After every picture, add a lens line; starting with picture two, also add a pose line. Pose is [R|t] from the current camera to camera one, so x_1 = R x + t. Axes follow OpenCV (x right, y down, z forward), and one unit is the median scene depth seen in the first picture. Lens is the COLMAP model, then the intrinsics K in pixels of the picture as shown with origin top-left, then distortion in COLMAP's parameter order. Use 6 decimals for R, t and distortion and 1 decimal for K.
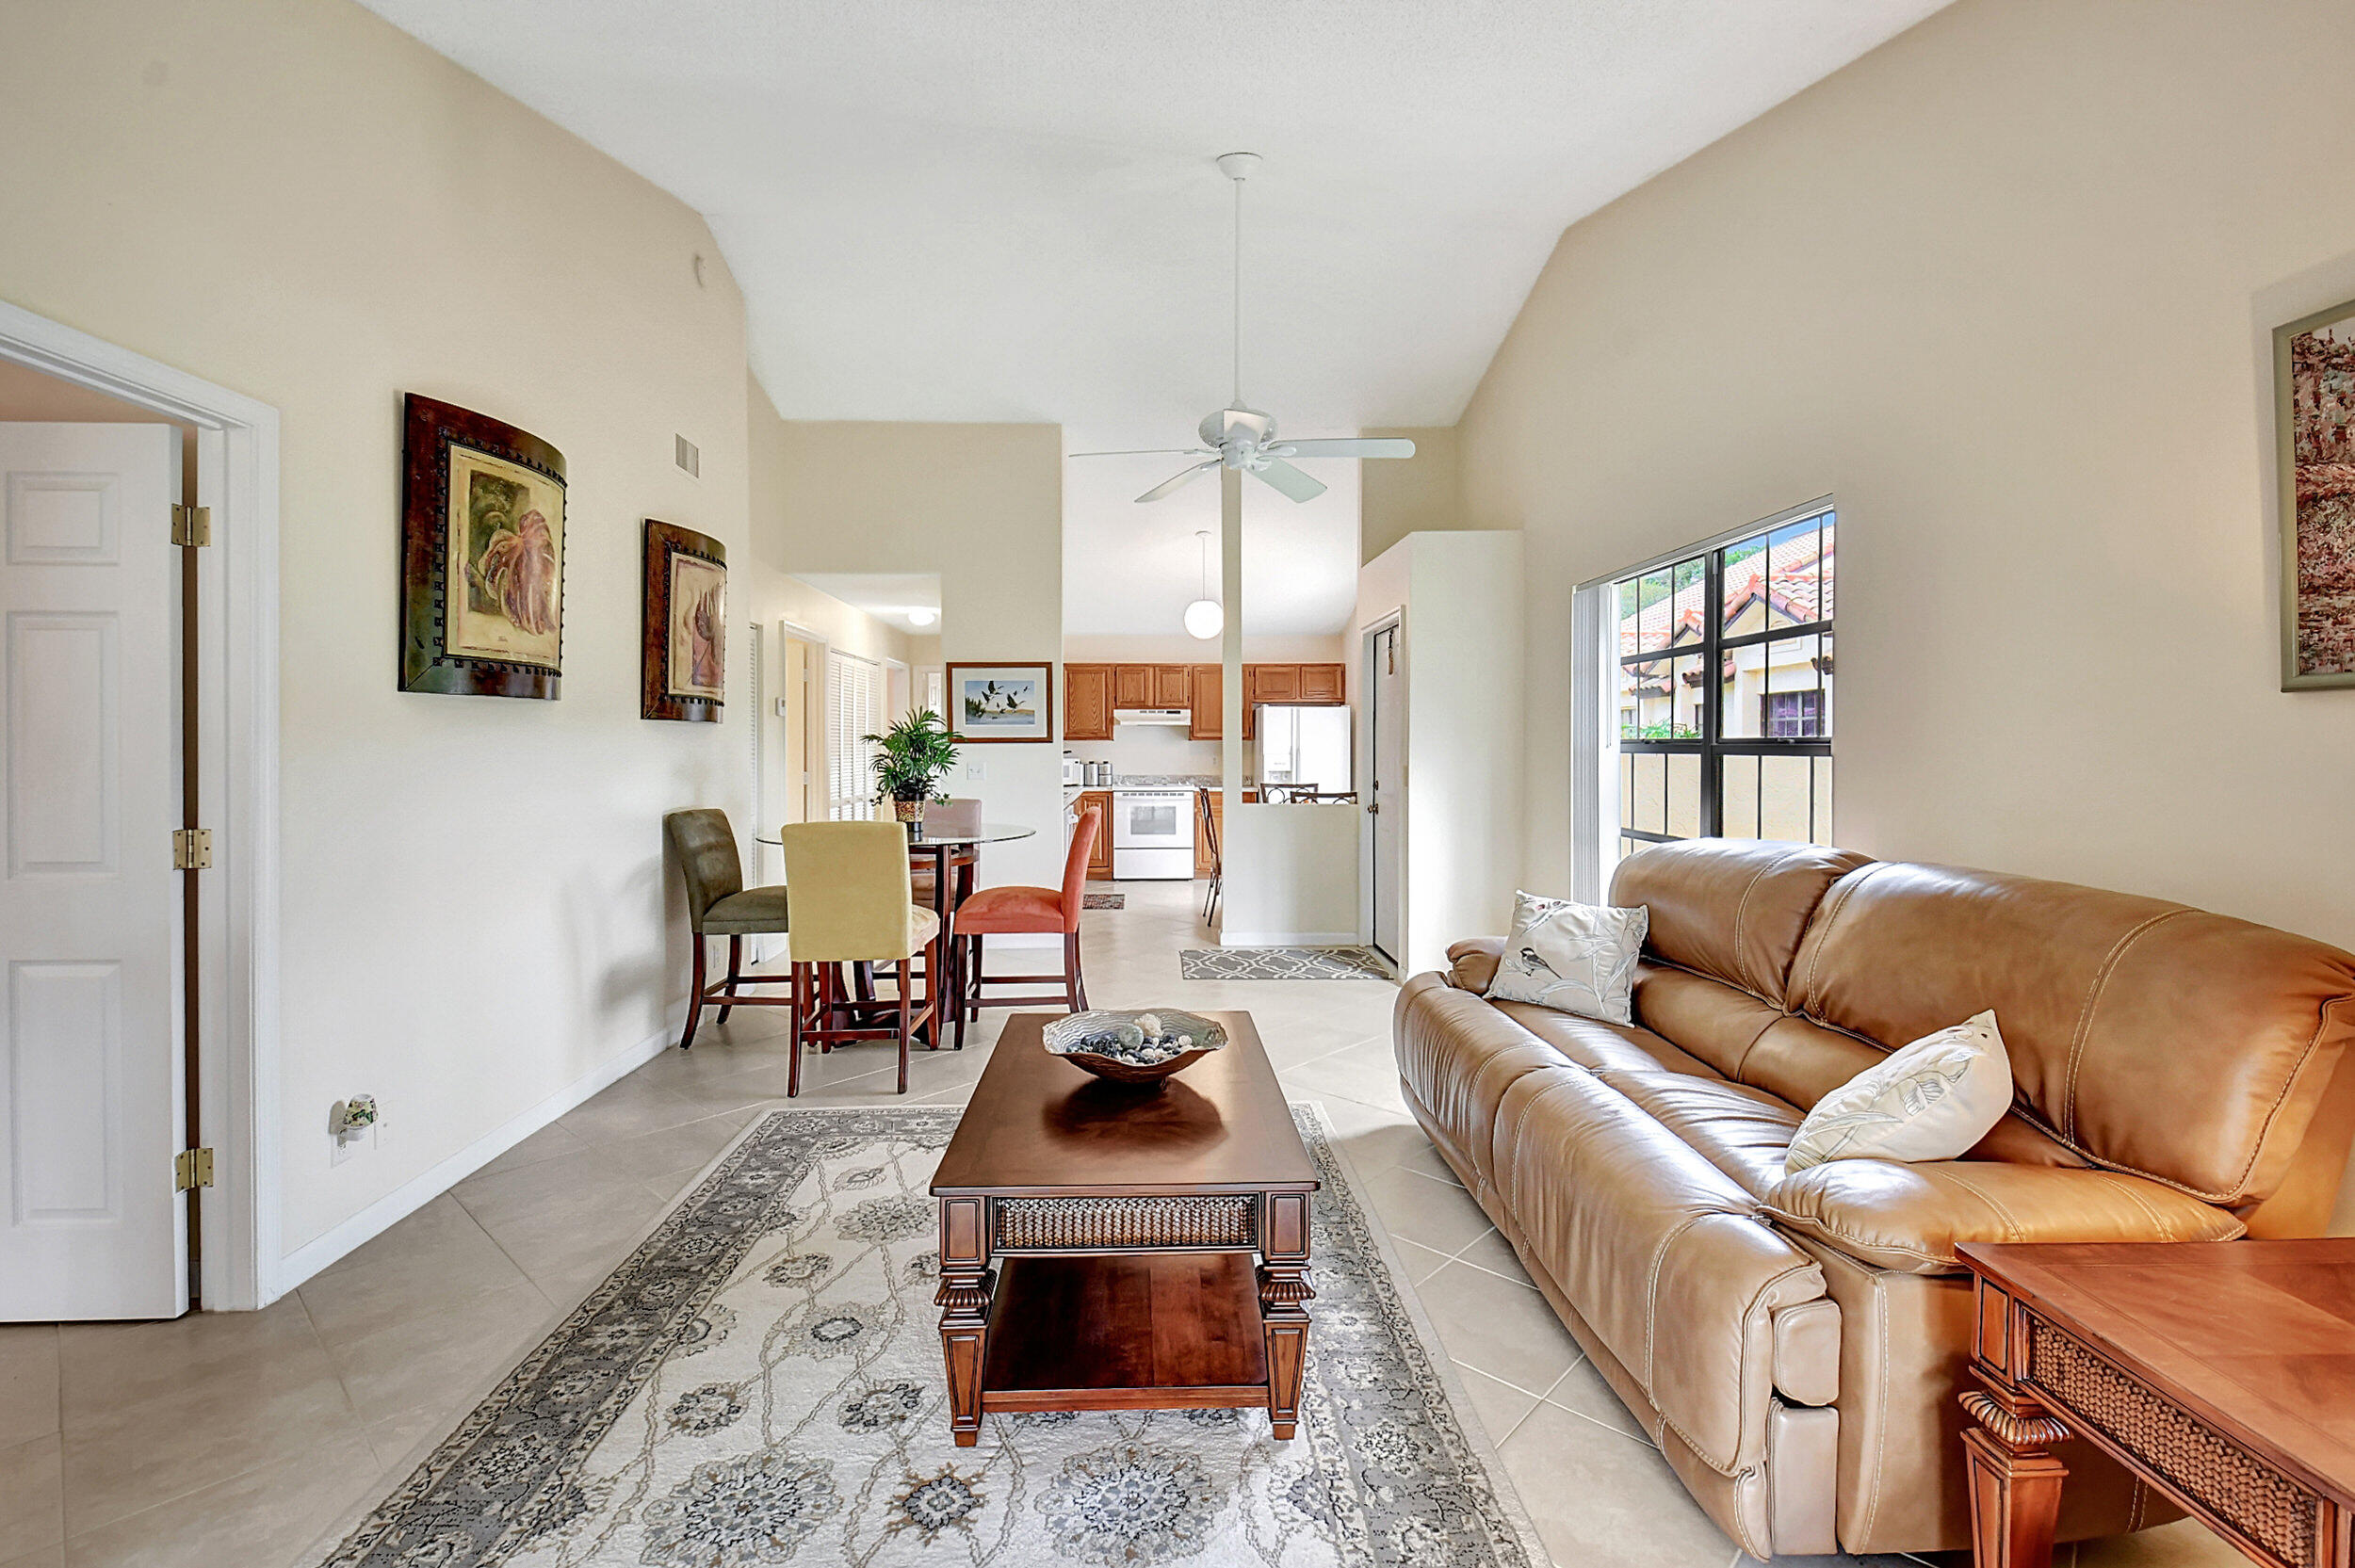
lens RADIAL K [[1066.1, 0, 1174.9], [0, 1066.1, 748.7], [0, 0, 1]] dist [0.041864, -0.032386]
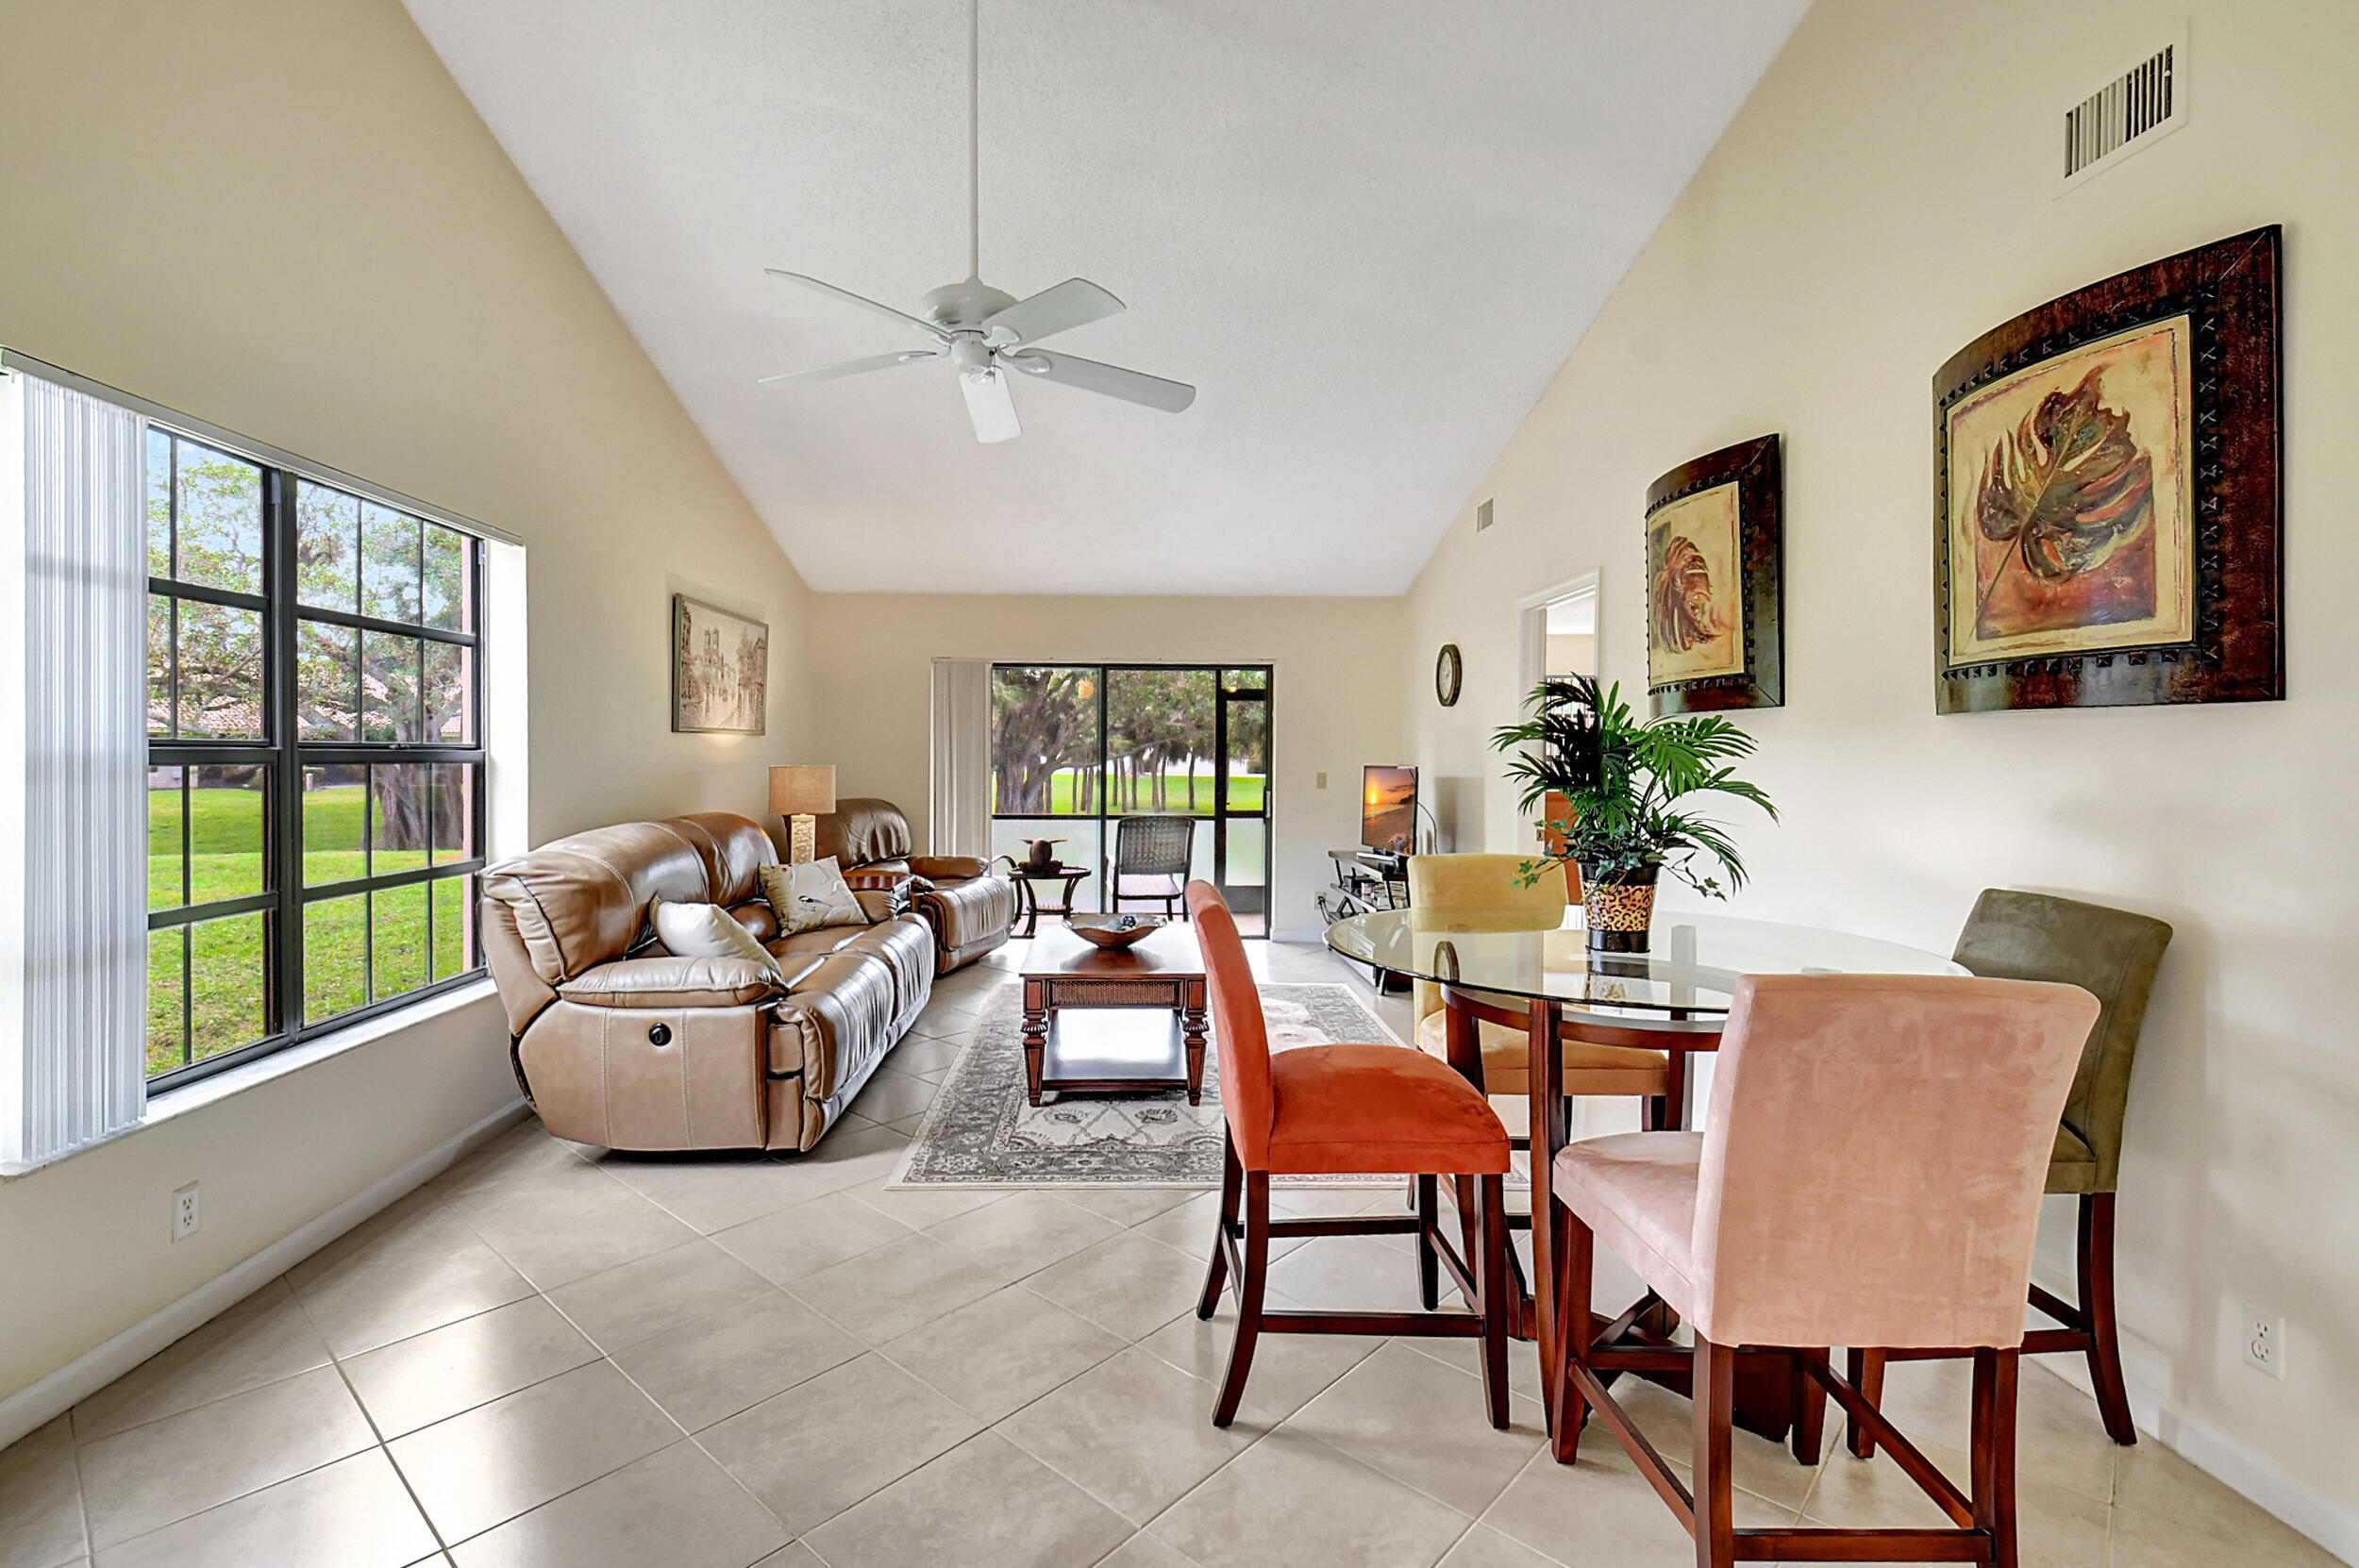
lens RADIAL K [[1081.0, 0, 1133.4], [0, 1081.0, 772.3], [0, 0, 1]] dist [0.000725, -0.007540]
pose [[-0.999834, -0.003759, 0.017830, -0.054631], [-0.003417, 0.999810, 0.019186, -0.004899], [-0.017898, 0.019122, -0.999657, 1.533921]]
